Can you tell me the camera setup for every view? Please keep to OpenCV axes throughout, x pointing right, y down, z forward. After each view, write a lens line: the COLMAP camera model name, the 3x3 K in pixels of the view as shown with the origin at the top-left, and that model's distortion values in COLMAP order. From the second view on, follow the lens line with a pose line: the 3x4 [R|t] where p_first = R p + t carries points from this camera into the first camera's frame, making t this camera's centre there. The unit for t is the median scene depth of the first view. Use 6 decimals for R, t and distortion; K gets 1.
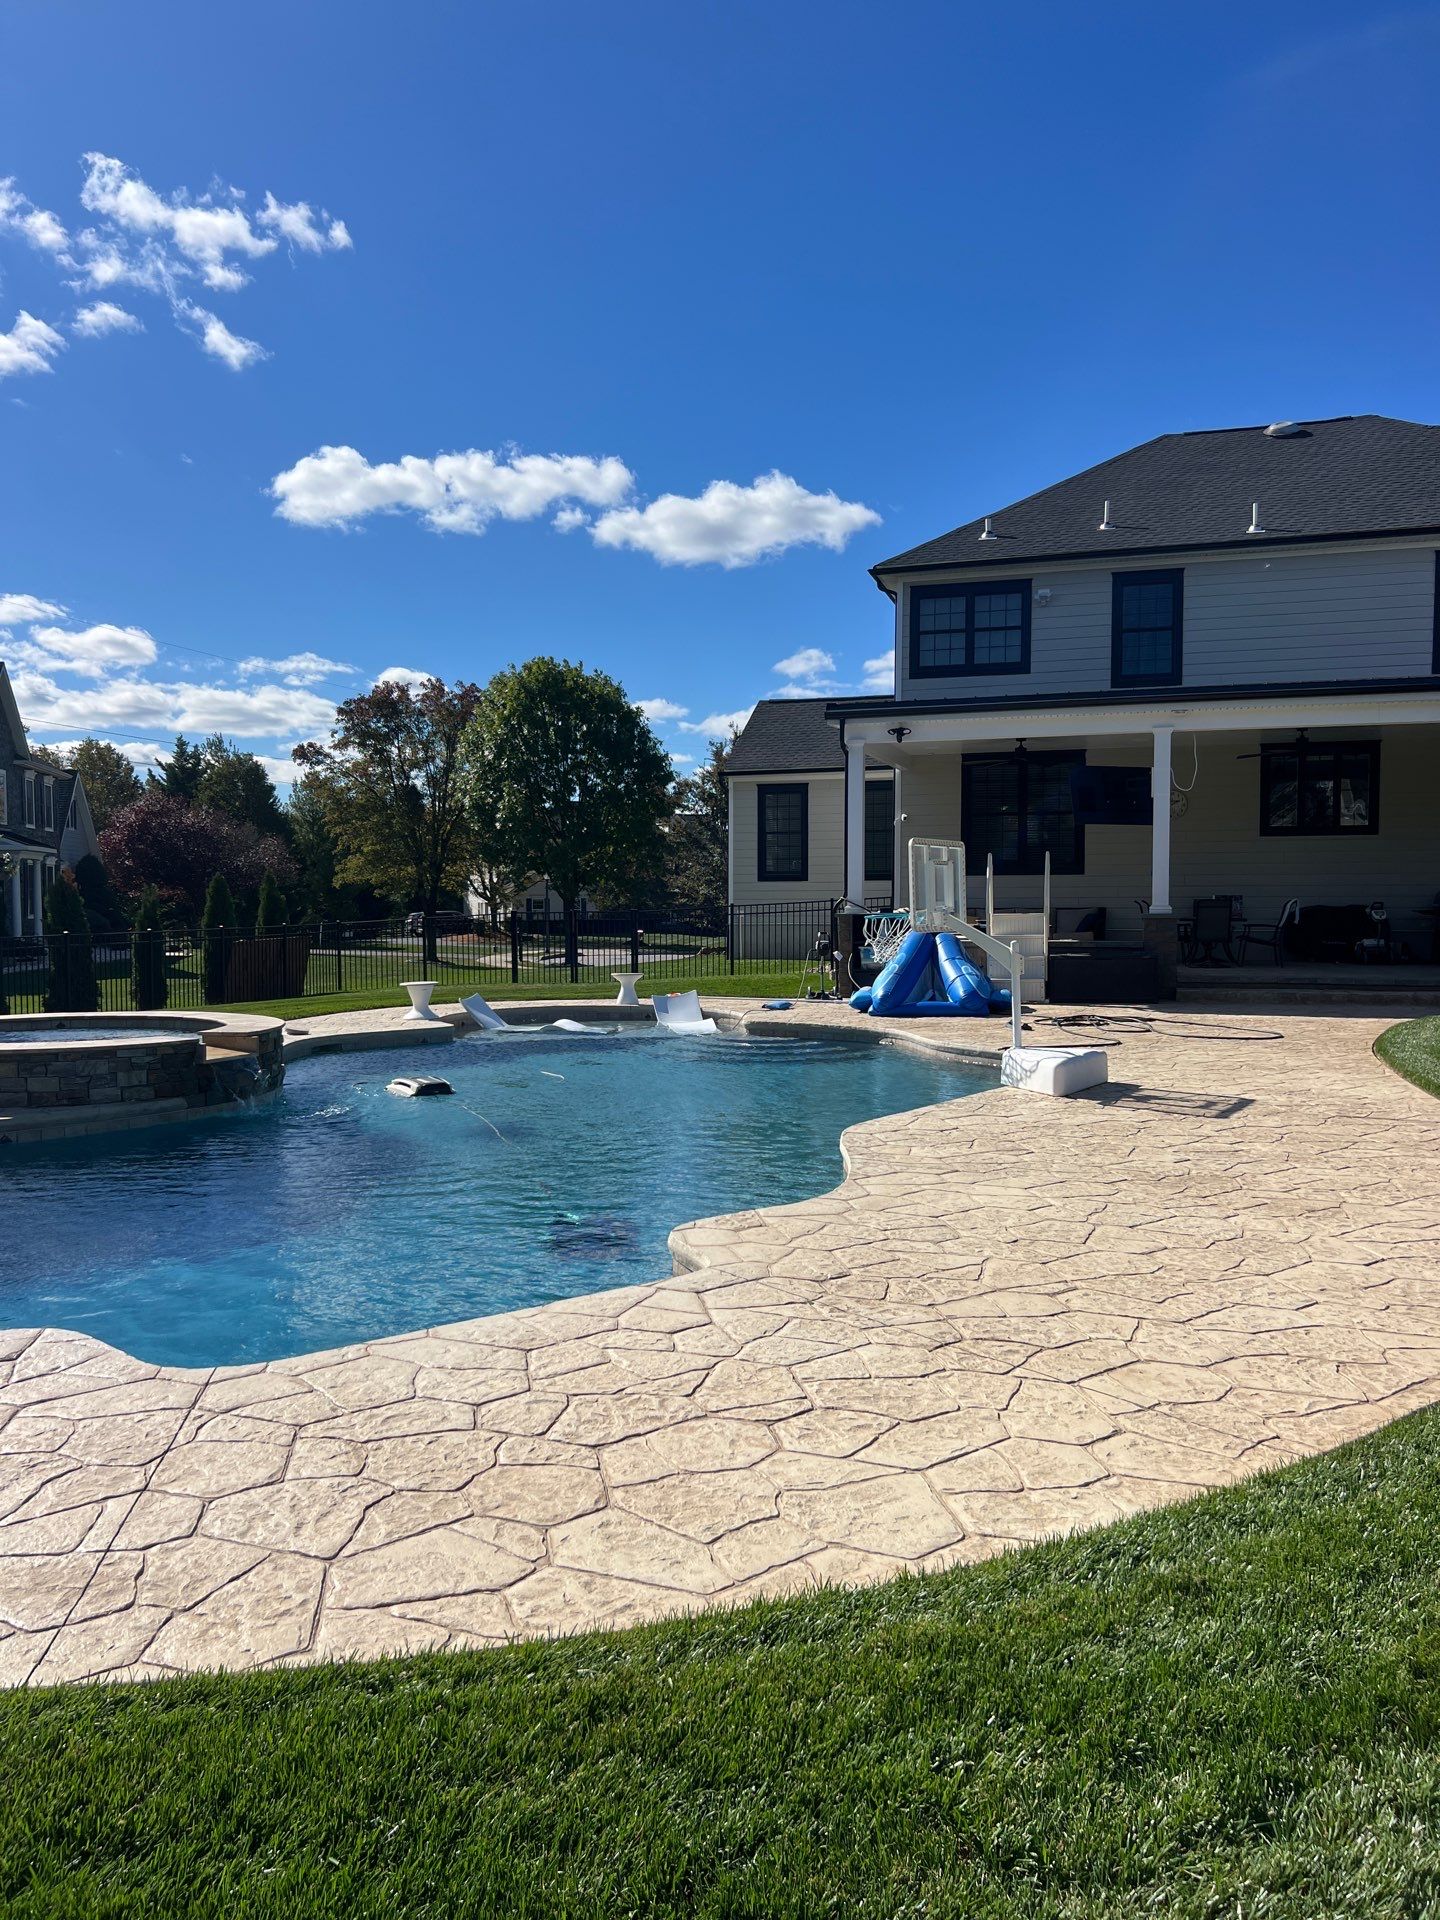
lens RADIAL K [[1485.7, 0, 718.5], [0, 1485.7, 960.7], [0, 0, 1]] dist [0.065543, -0.073017]
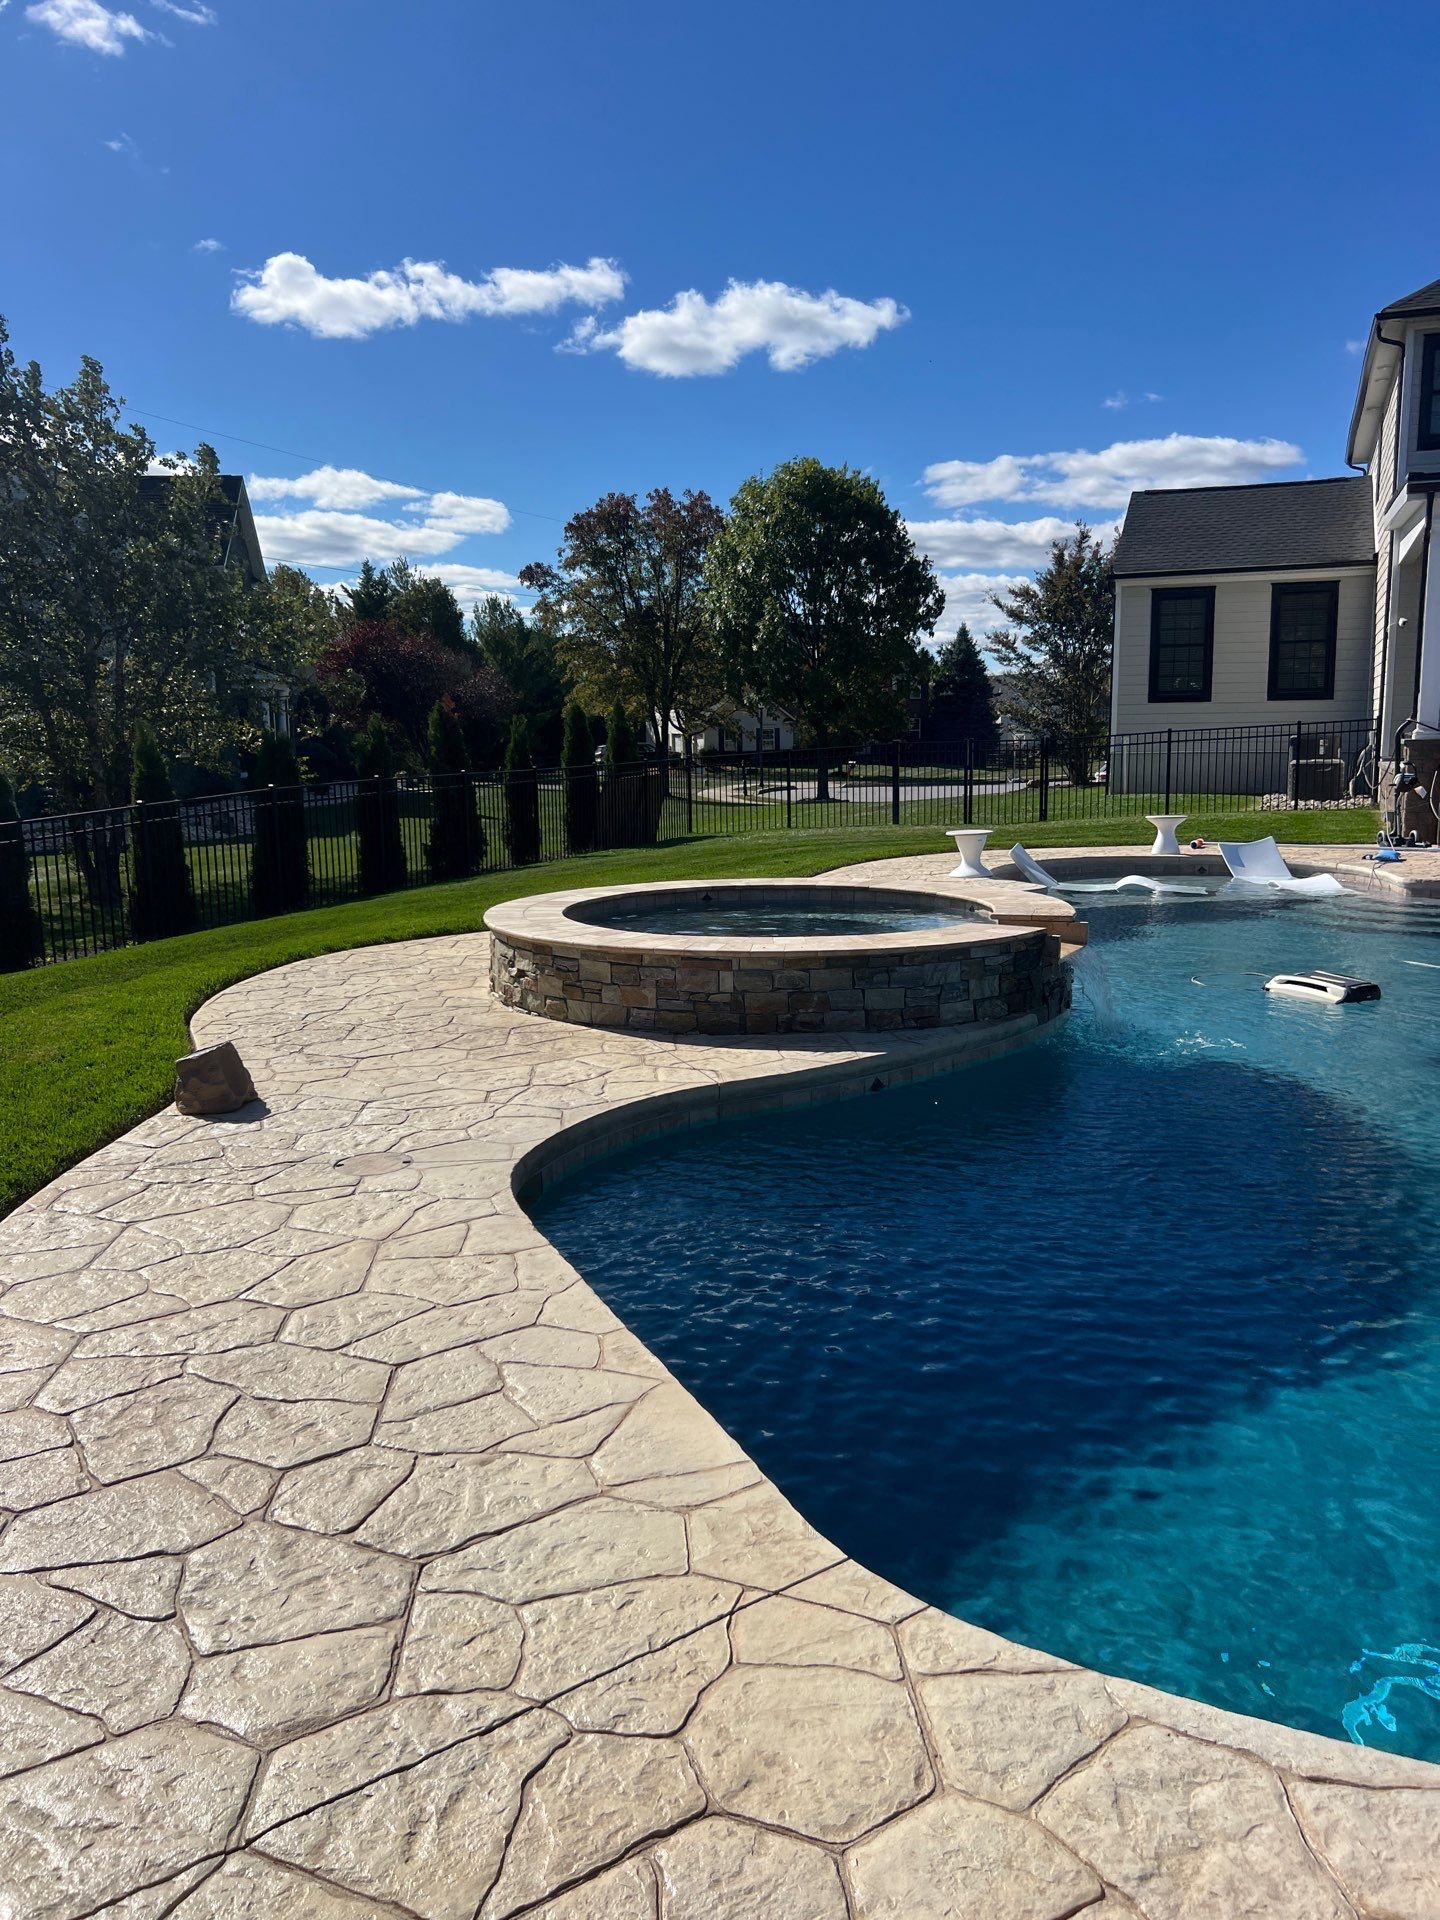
lens RADIAL K [[1485.7, 0, 728.2], [0, 1485.7, 924.8], [0, 0, 1]] dist [0.065543, -0.073017]
pose [[0.997407, -0.000821, -0.071965, -0.155589], [0.007300, 0.995932, 0.089807, -0.004567], [0.071599, -0.090100, 0.993356, 0.103634]]
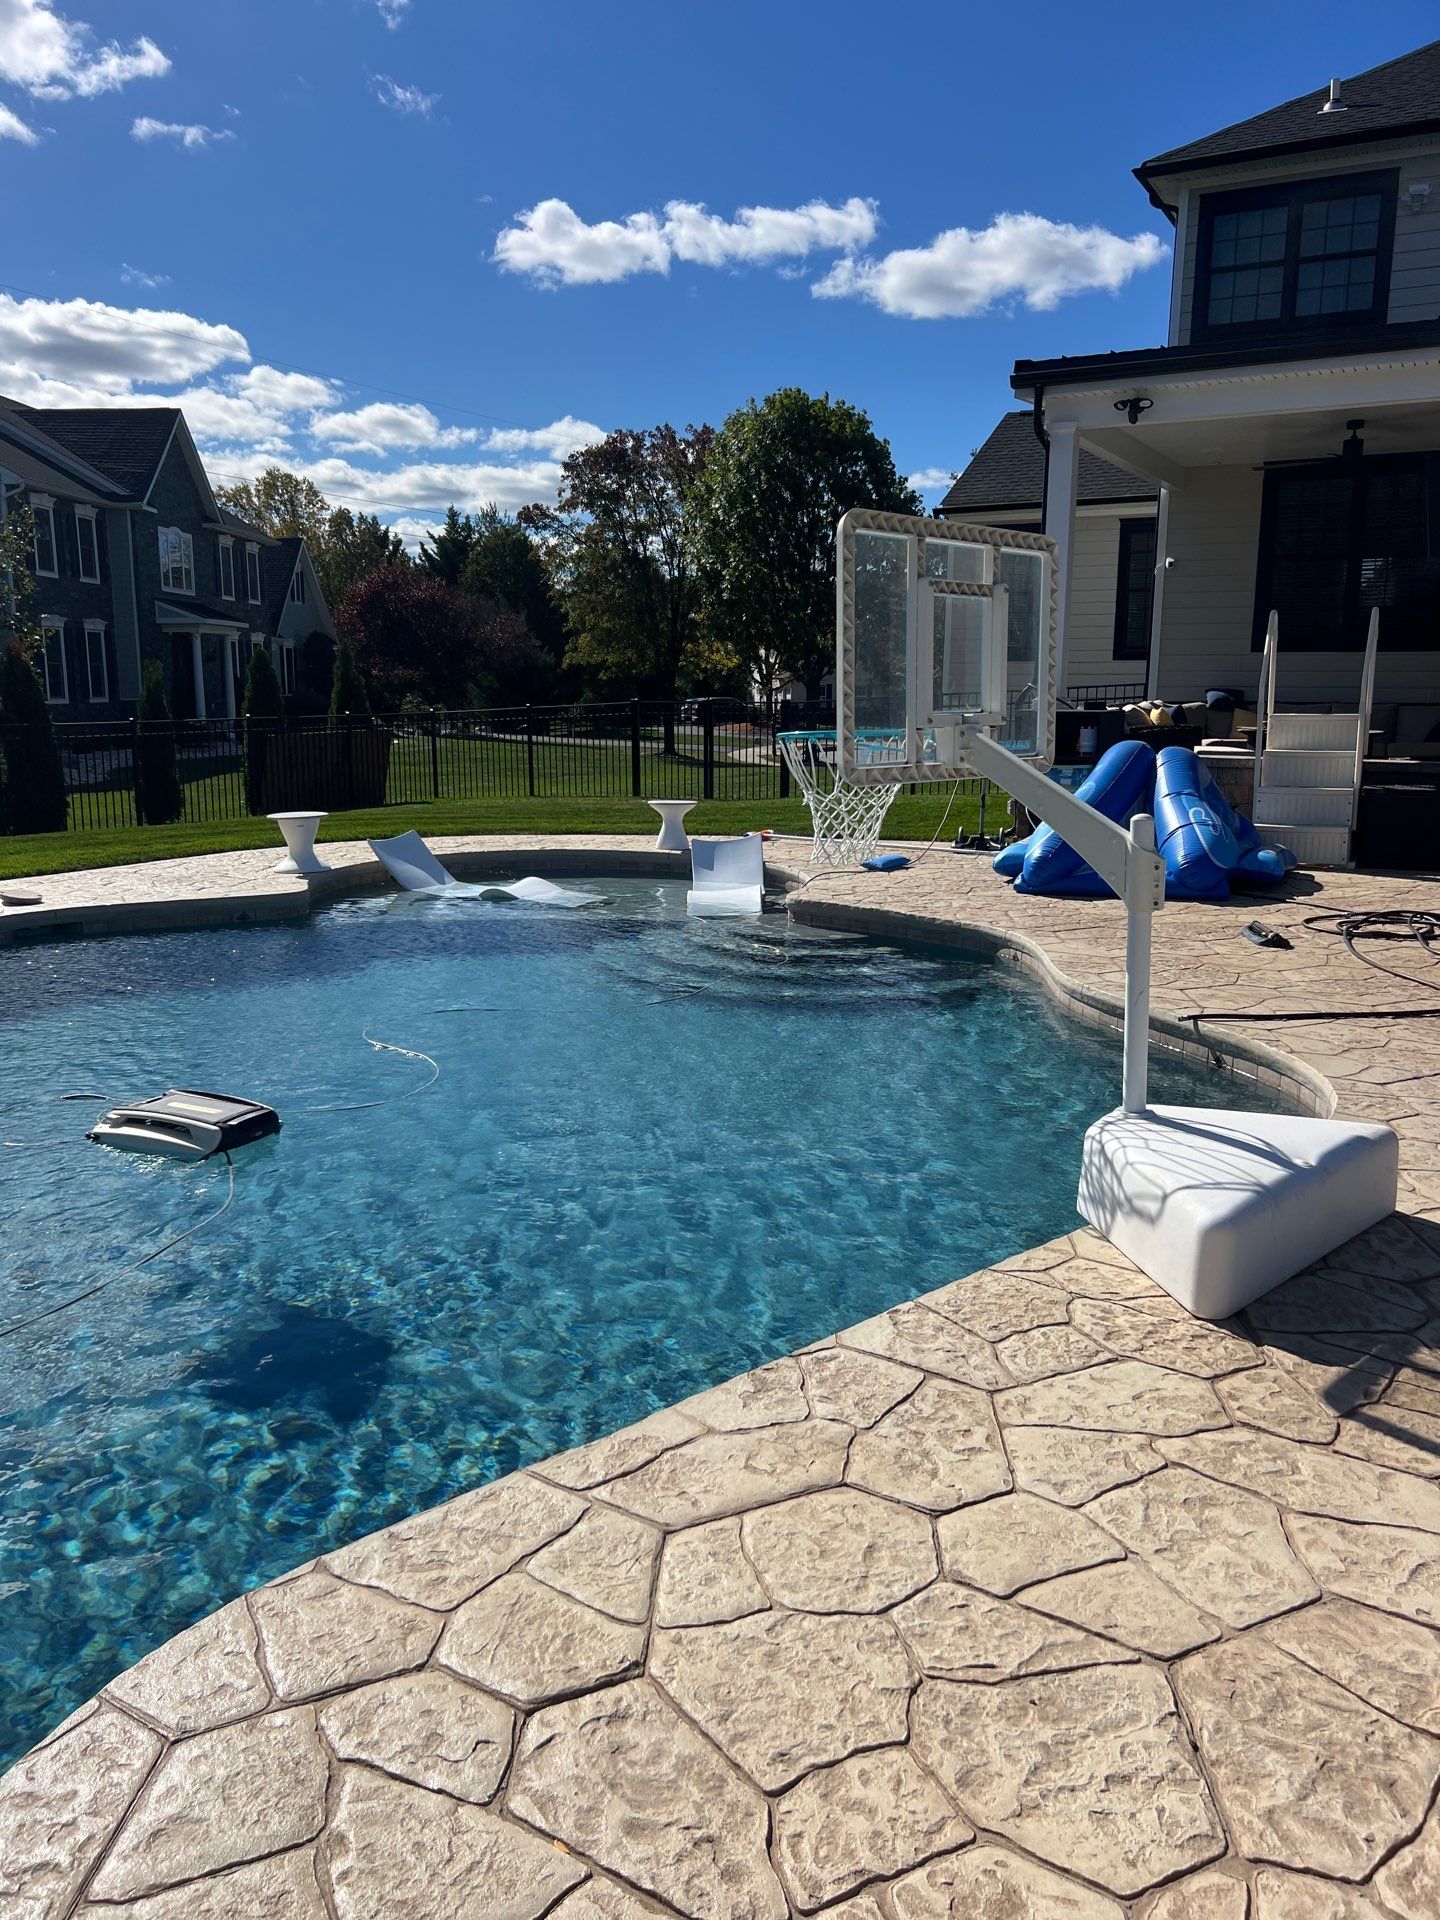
lens RADIAL K [[1485.7, 0, 725.5], [0, 1485.7, 963.9], [0, 0, 1]] dist [0.065543, -0.073017]
pose [[0.977736, 0.047682, -0.204350, 0.063893], [-0.017977, 0.989294, 0.144825, -0.009970], [0.209068, -0.137927, 0.968125, 0.232233]]
